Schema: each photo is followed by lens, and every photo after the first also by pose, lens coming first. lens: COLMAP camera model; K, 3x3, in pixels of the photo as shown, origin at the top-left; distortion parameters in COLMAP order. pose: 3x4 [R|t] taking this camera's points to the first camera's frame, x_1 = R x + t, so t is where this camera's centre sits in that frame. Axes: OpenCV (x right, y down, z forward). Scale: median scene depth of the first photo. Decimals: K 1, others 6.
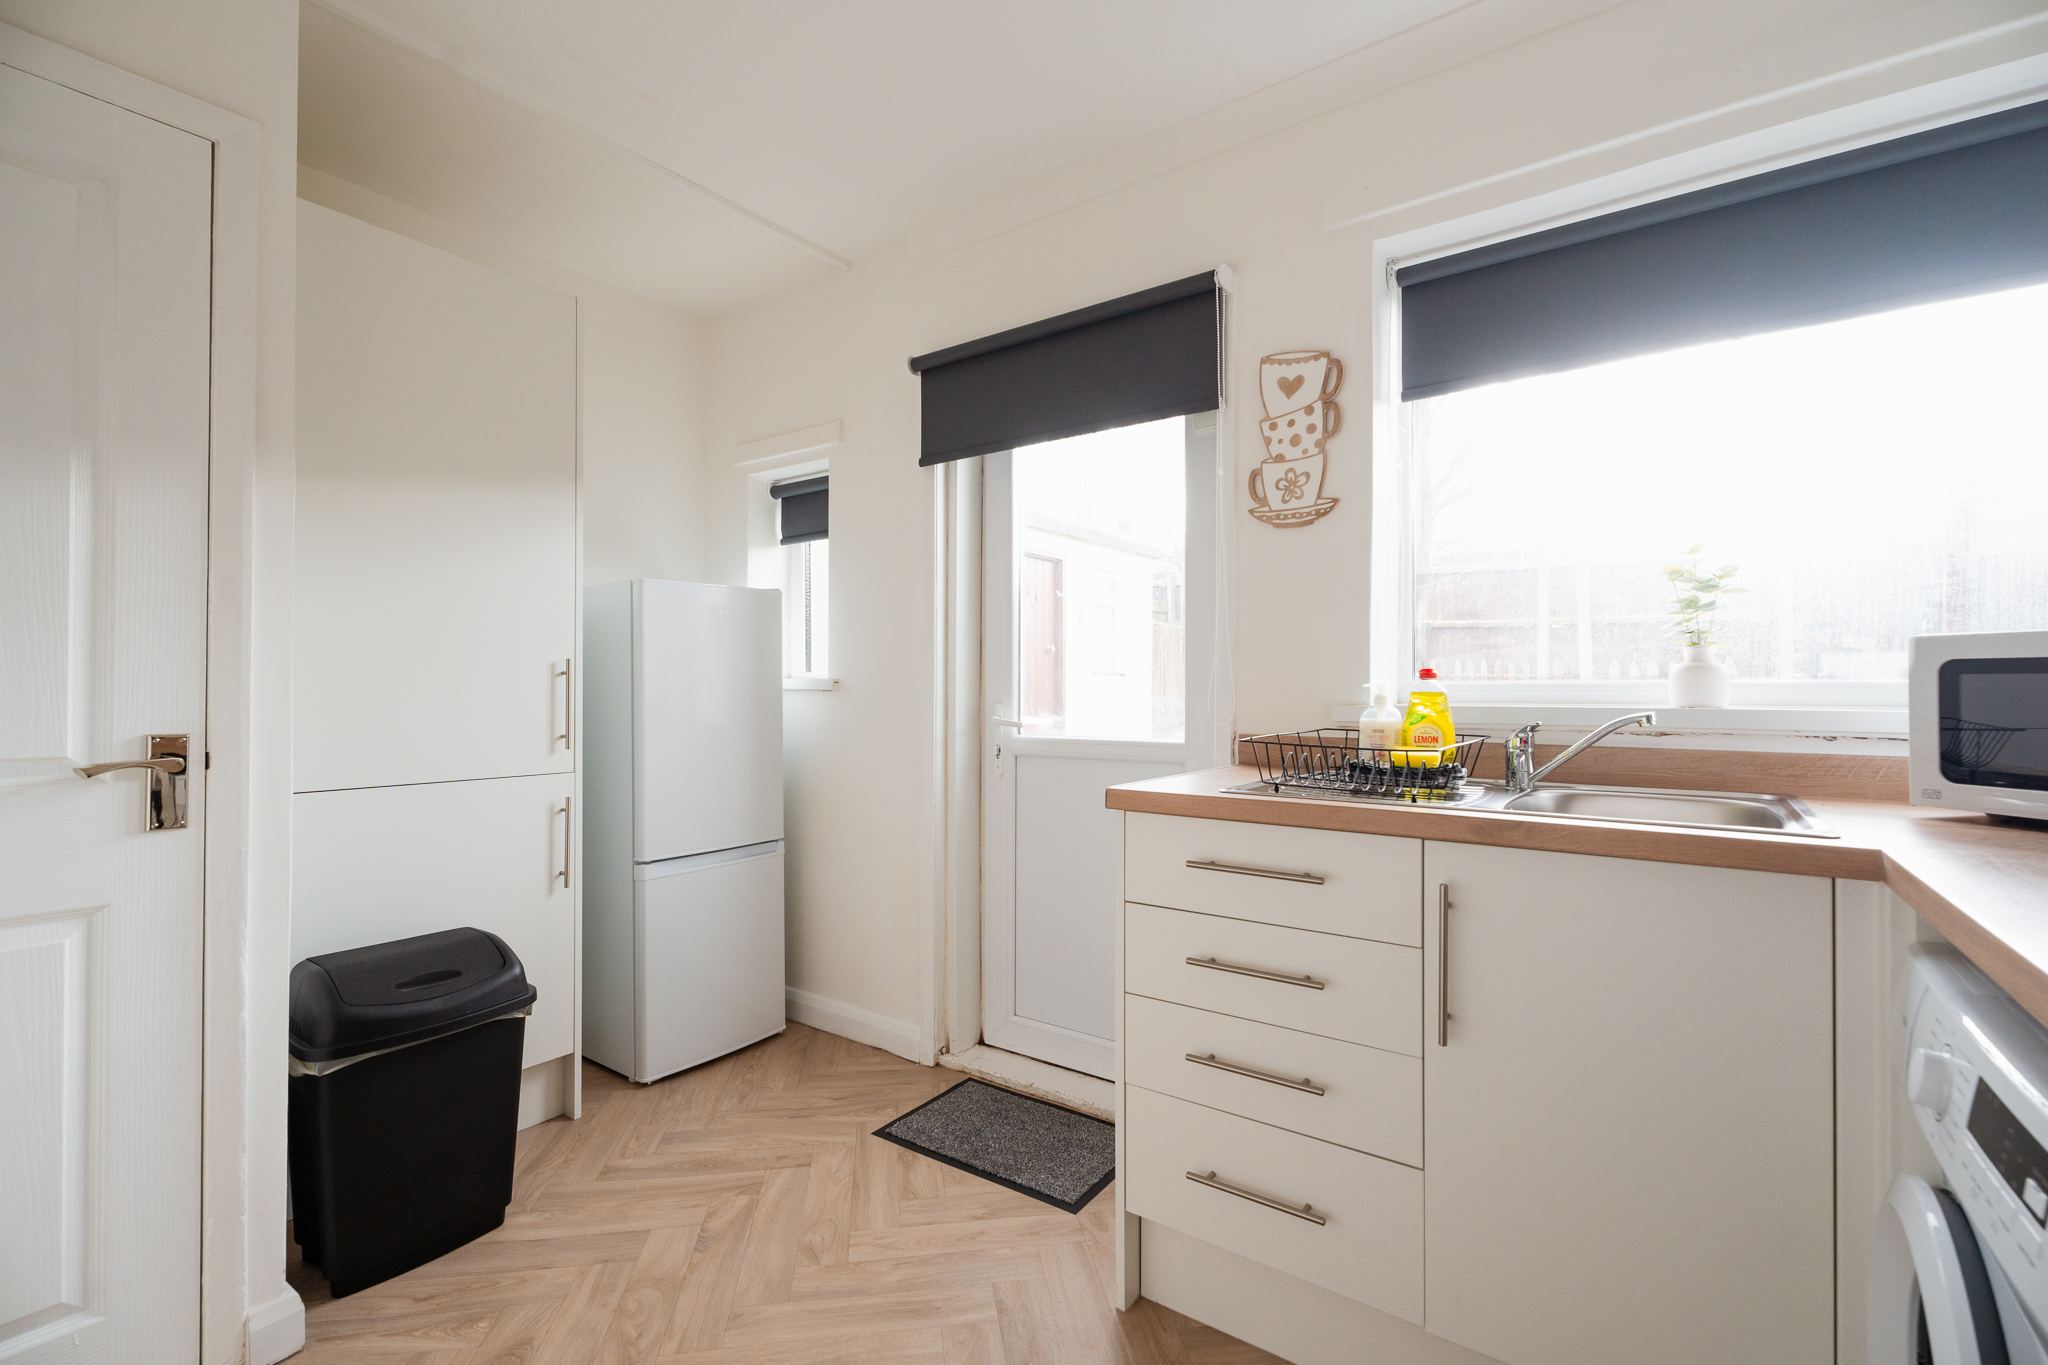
lens RADIAL K [[900.7, 0, 1023.4], [0, 900.7, 684.4], [0, 0, 1]] dist [-0.001117, -0.000085]
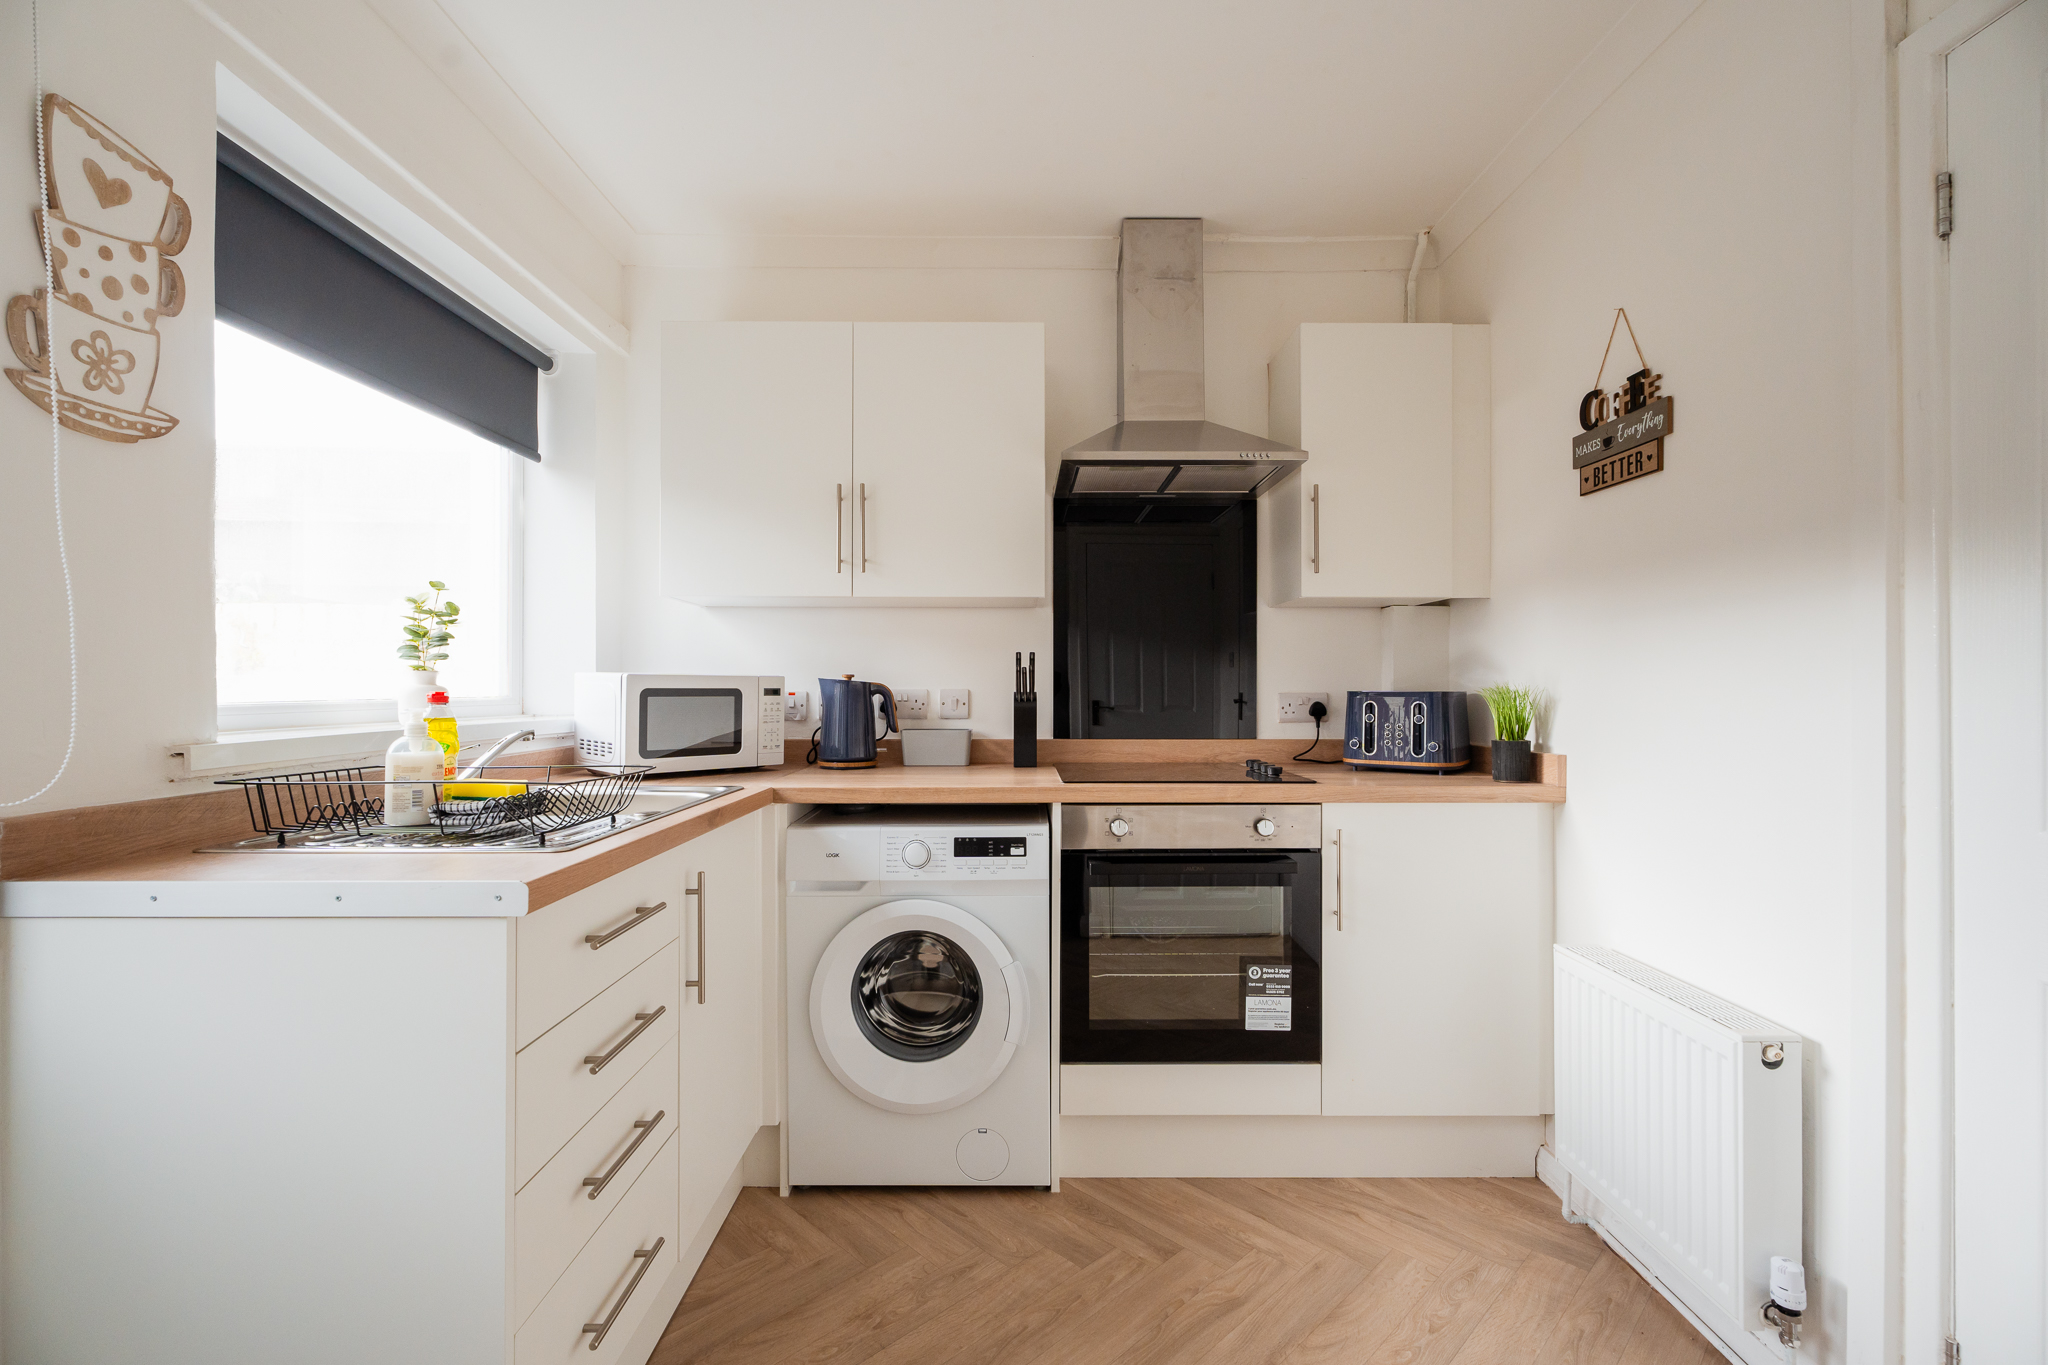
lens RADIAL K [[900.7, 0, 1026.8], [0, 900.7, 683.6], [0, 0, 1]] dist [-0.001117, -0.000085]
pose [[-0.579231, 0.000511, 0.815163, -0.499832], [-0.002594, 0.999994, -0.002470, -0.020256], [-0.815159, -0.003546, -0.579226, 0.859035]]
